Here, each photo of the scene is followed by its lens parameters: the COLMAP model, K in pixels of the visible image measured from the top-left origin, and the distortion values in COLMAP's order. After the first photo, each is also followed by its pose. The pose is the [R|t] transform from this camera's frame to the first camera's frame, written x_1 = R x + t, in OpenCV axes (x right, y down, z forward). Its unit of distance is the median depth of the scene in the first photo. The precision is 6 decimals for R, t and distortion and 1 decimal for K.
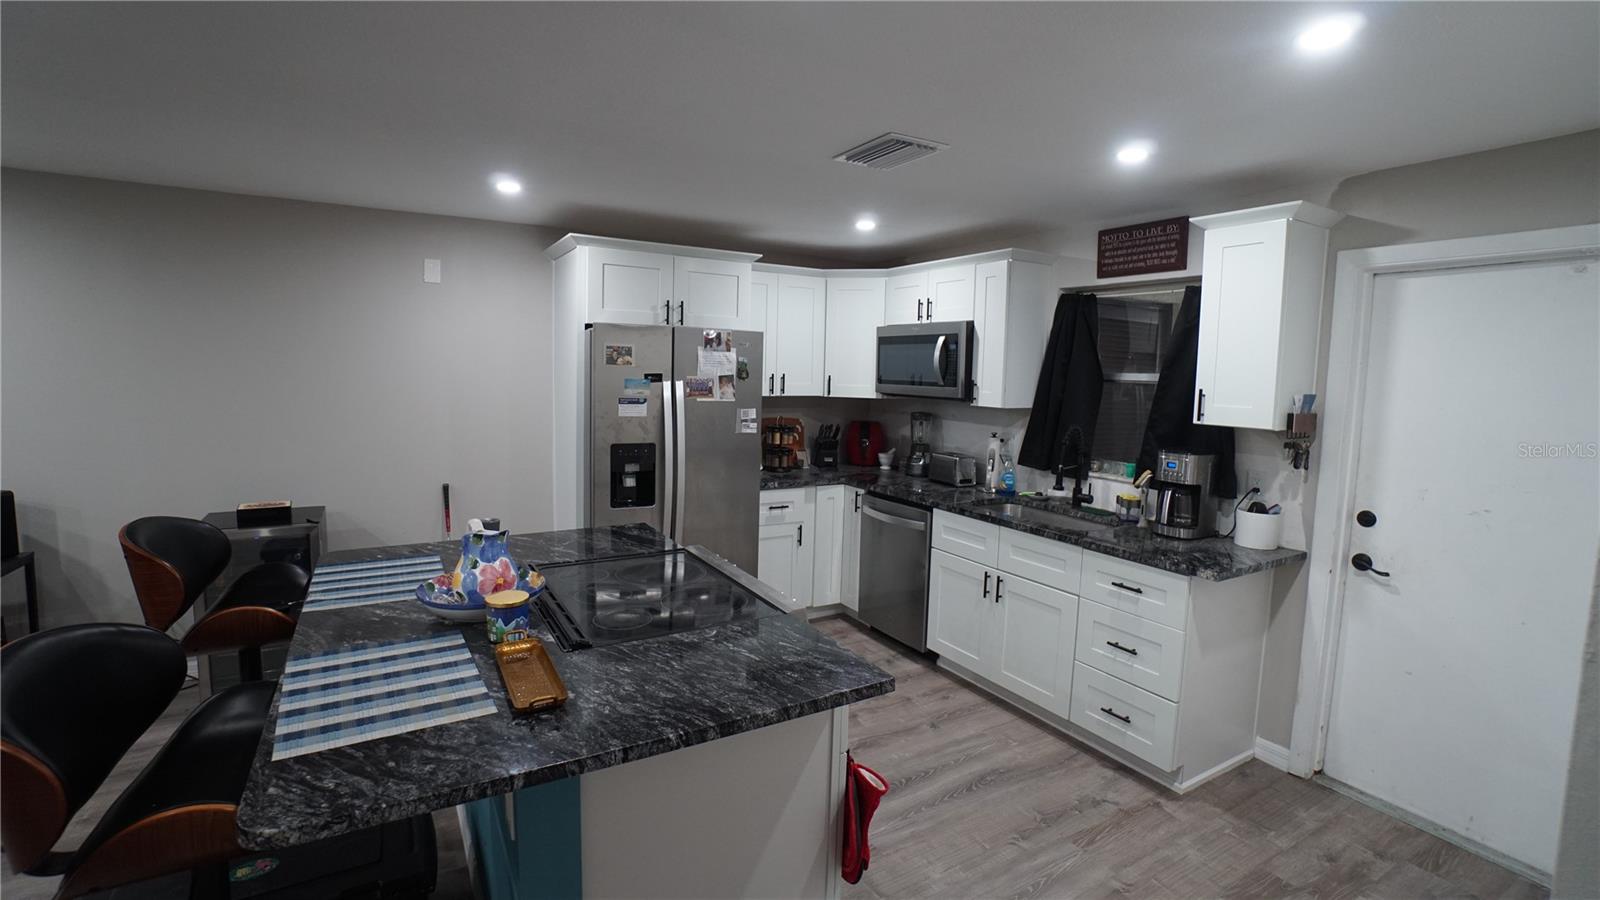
lens RADIAL K [[707.2, 0, 792.9], [0, 707.2, 441.1], [0, 0, 1]] dist [-0.050648, 0.014862]
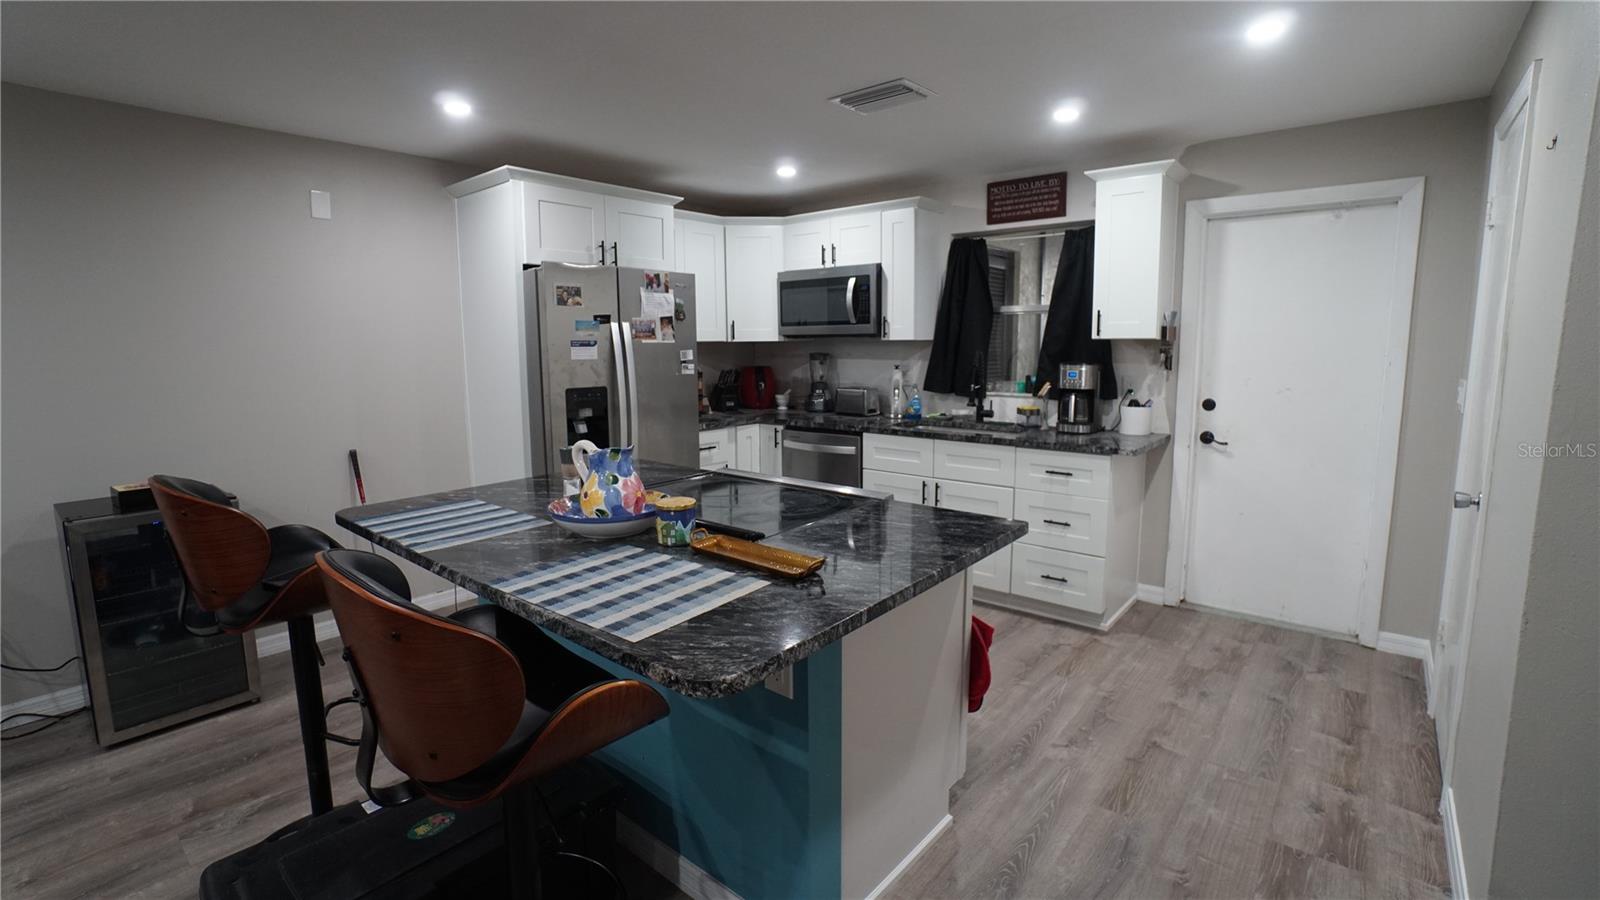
lens RADIAL K [[707.2, 0, 793.0], [0, 707.2, 439.4], [0, 0, 1]] dist [-0.050648, 0.014862]
pose [[0.942742, -0.078385, 0.324181, -0.332908], [0.065699, 0.996590, 0.049912, 0.053621], [-0.326988, -0.025755, 0.944678, -0.013237]]
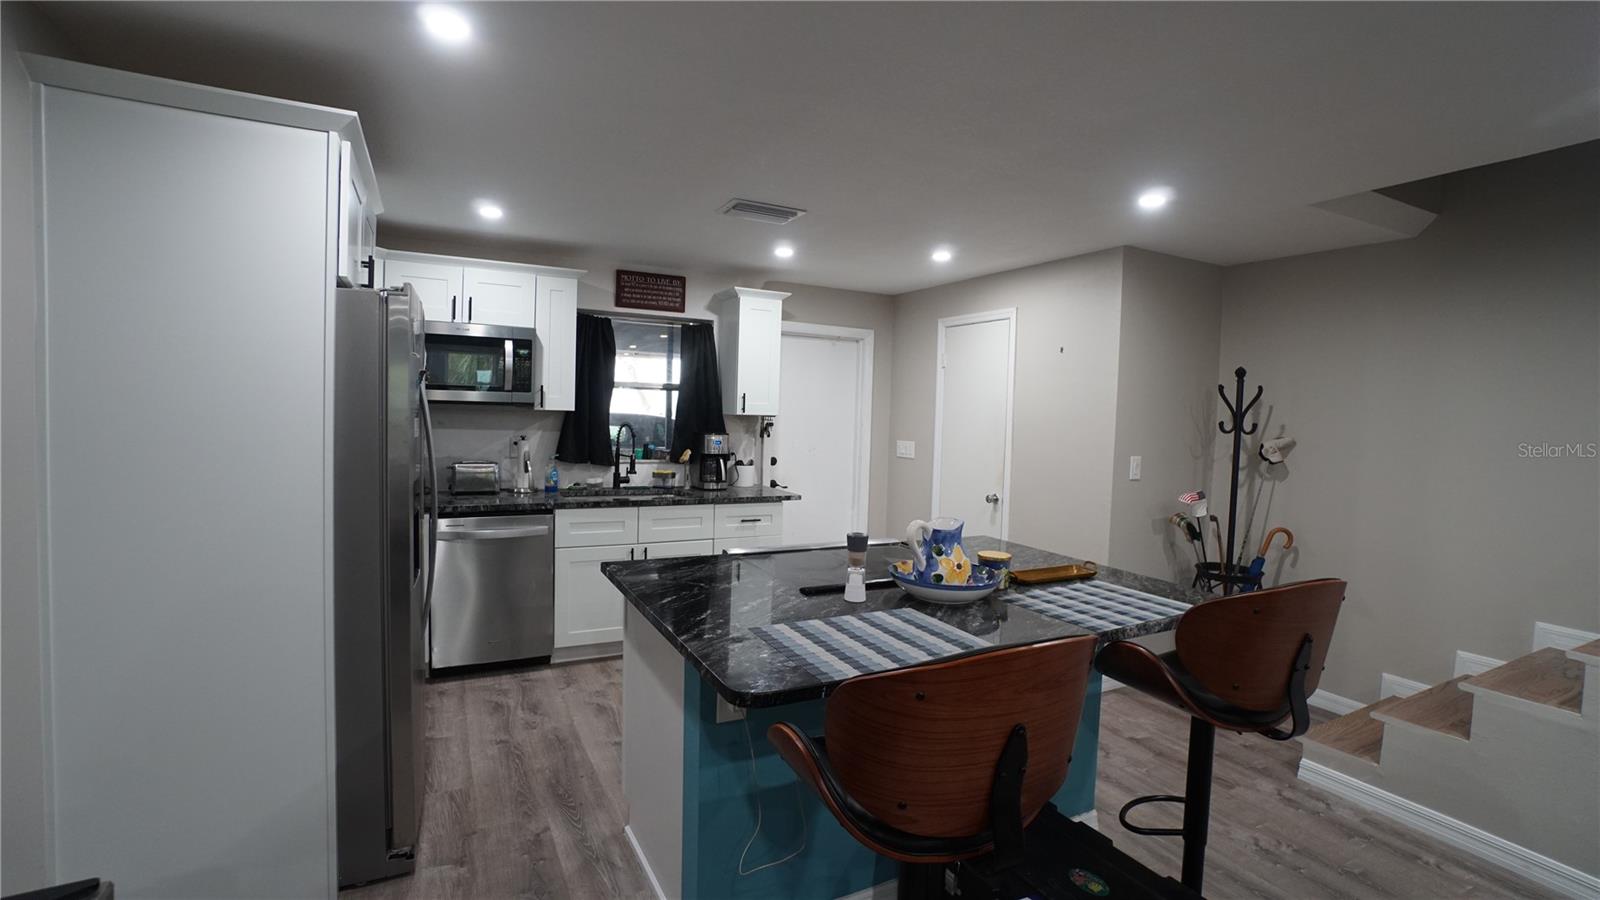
lens RADIAL K [[707.2, 0, 788.2], [0, 707.2, 448.2], [0, 0, 1]] dist [-0.050648, 0.014862]
pose [[0.060393, -0.075376, 0.995325, -0.998813], [0.073853, 0.994749, 0.070851, -0.052517], [-0.995439, 0.069228, 0.065643, 0.741733]]
